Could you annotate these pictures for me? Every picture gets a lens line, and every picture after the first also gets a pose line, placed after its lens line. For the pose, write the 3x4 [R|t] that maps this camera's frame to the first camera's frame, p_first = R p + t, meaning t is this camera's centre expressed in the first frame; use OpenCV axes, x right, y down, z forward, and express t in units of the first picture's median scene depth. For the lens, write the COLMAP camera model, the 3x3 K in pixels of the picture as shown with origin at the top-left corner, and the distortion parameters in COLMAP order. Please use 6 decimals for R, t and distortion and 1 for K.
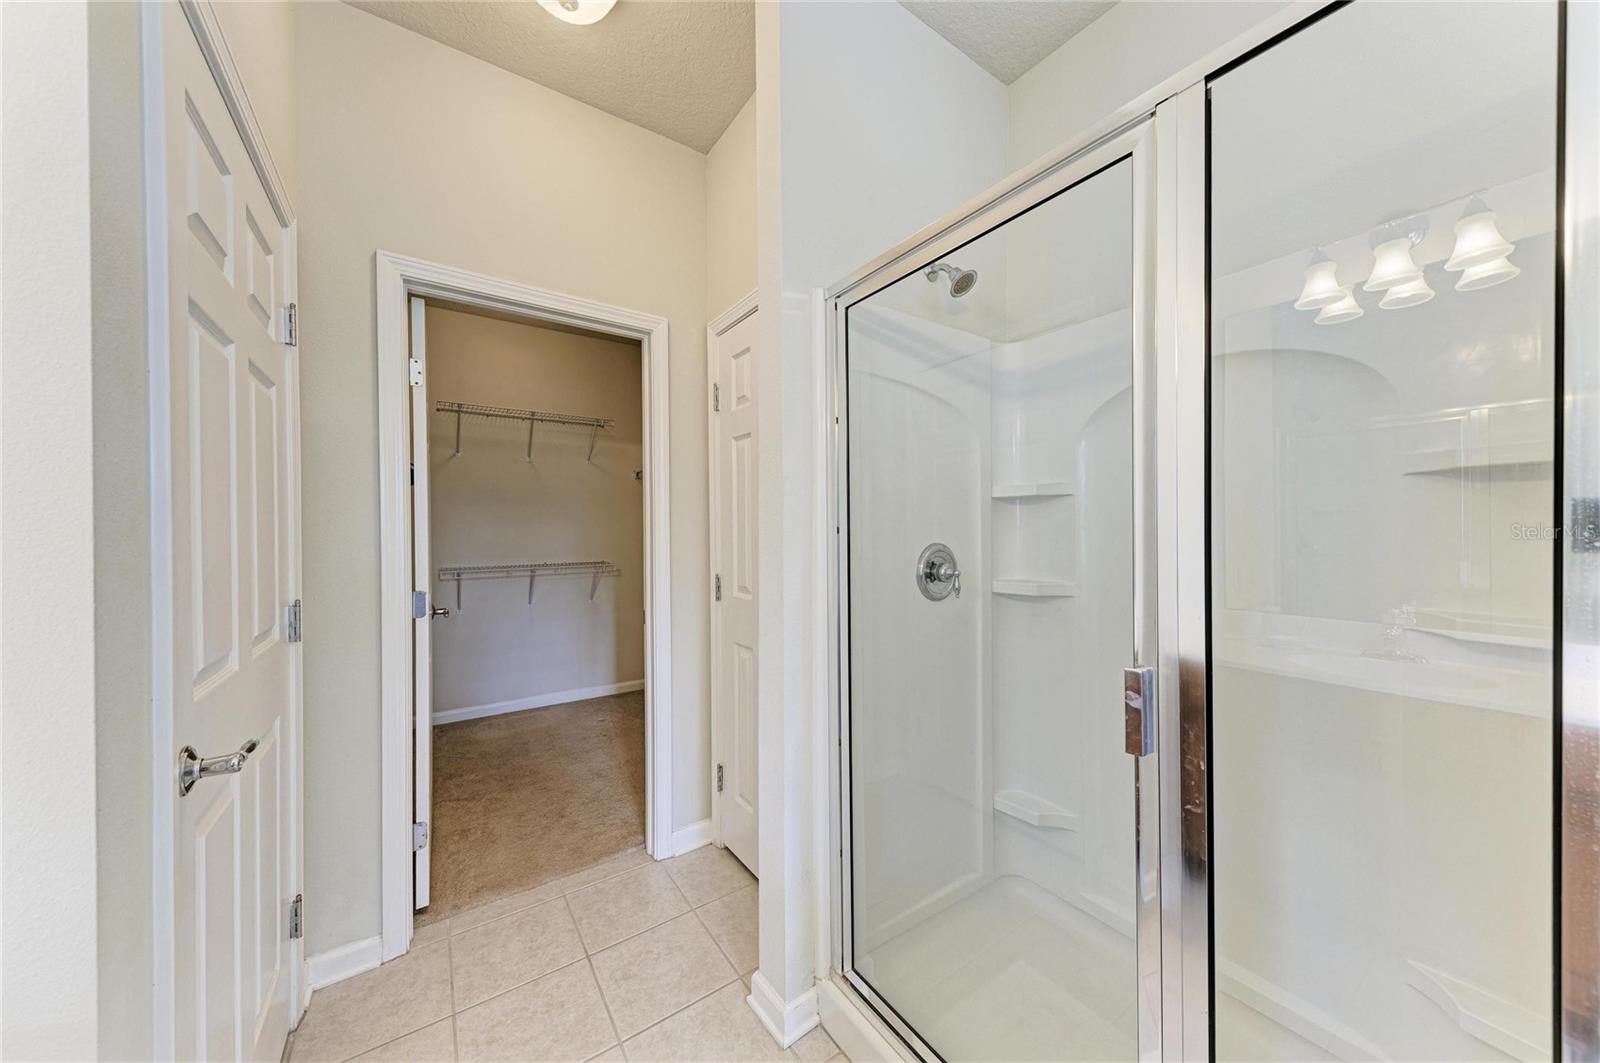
lens RADIAL K [[547.0, 0, 807.8], [0, 547.0, 528.0], [0, 0, 1]] dist [0.014488, -0.001997]
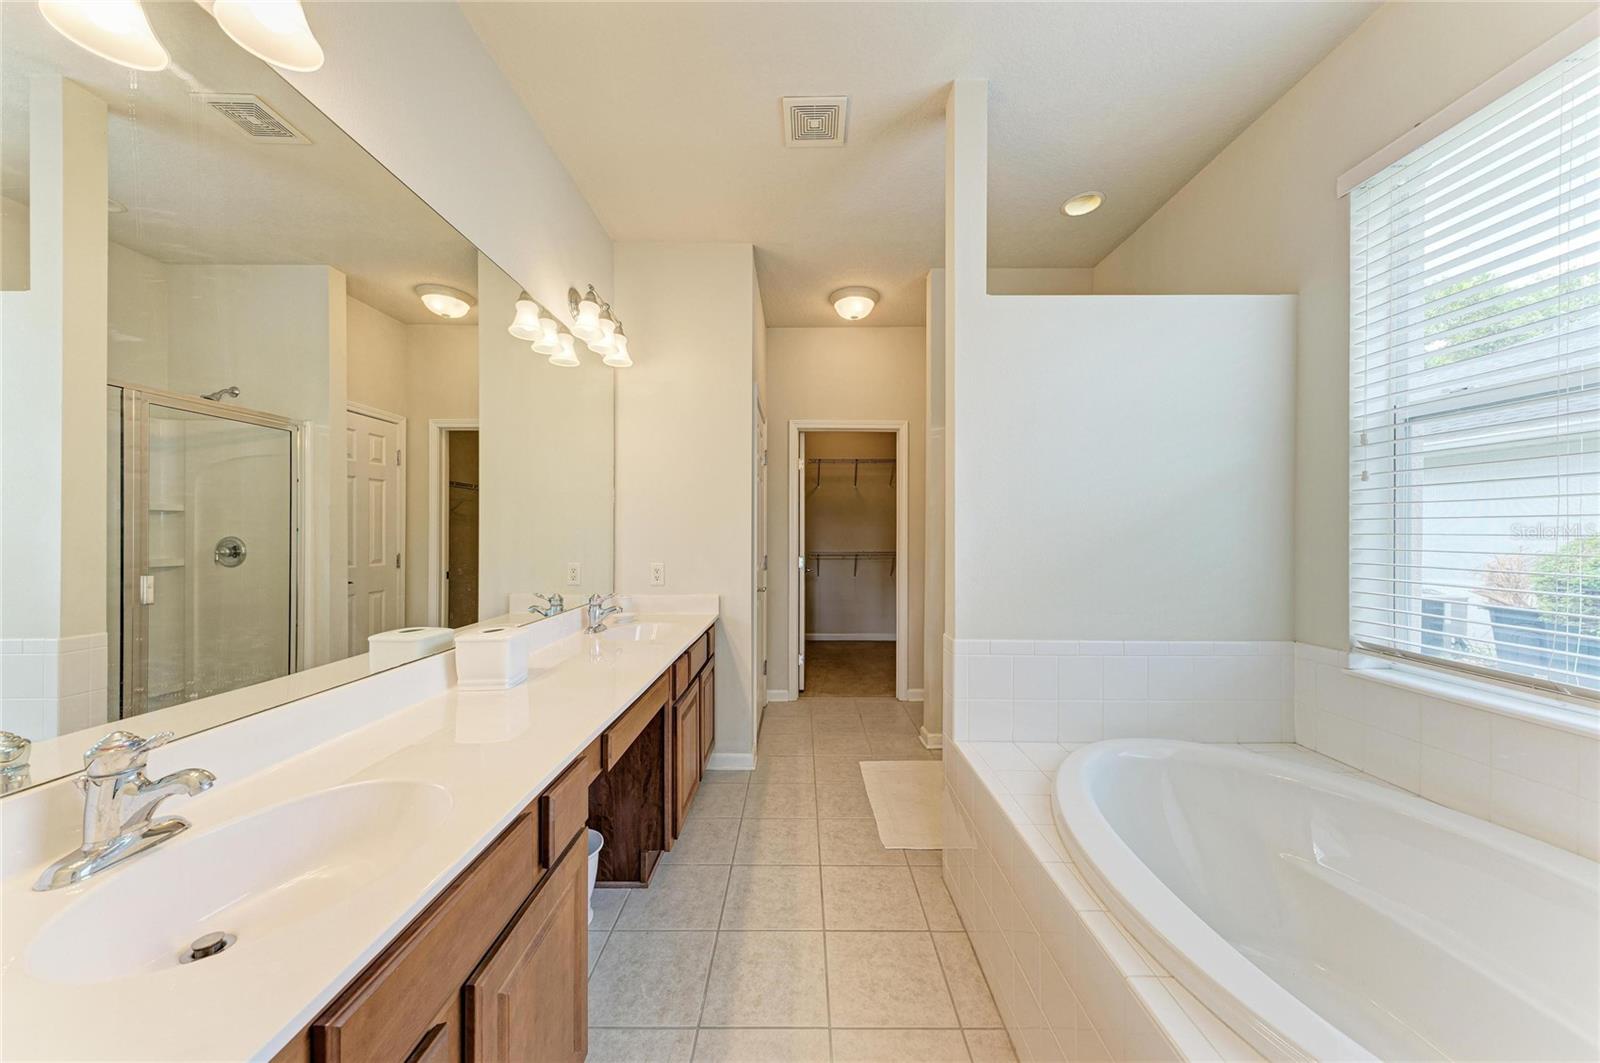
lens RADIAL K [[547.0, 0, 798.4], [0, 547.0, 526.5], [0, 0, 1]] dist [0.014488, -0.001997]
pose [[0.818279, 0.005273, -0.574797, 0.572373], [-0.009286, 0.999949, -0.004046, -0.001664], [0.574747, 0.008648, 0.818286, -0.839277]]
